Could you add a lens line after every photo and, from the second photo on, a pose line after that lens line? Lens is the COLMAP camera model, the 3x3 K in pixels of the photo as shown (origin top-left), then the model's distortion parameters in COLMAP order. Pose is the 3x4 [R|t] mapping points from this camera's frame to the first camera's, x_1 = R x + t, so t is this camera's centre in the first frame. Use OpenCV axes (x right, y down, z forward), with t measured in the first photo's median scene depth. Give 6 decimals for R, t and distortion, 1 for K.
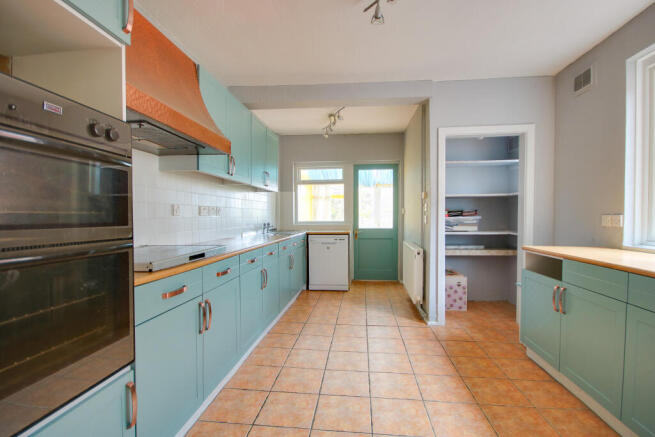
lens RADIAL K [[313.8, 0, 328.1], [0, 313.8, 219.4], [0, 0, 1]] dist [-0.006164, -0.001574]
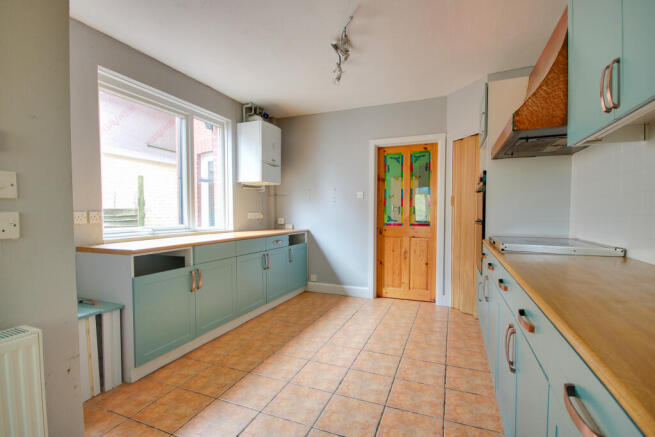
lens RADIAL K [[313.8, 0, 328.5], [0, 313.8, 220.2], [0, 0, 1]] dist [-0.006164, -0.001574]
pose [[-0.963609, -0.002701, 0.267301, -0.088816], [0.008416, 0.999147, 0.040437, -0.022853], [-0.267182, 0.041215, -0.962764, 1.921287]]
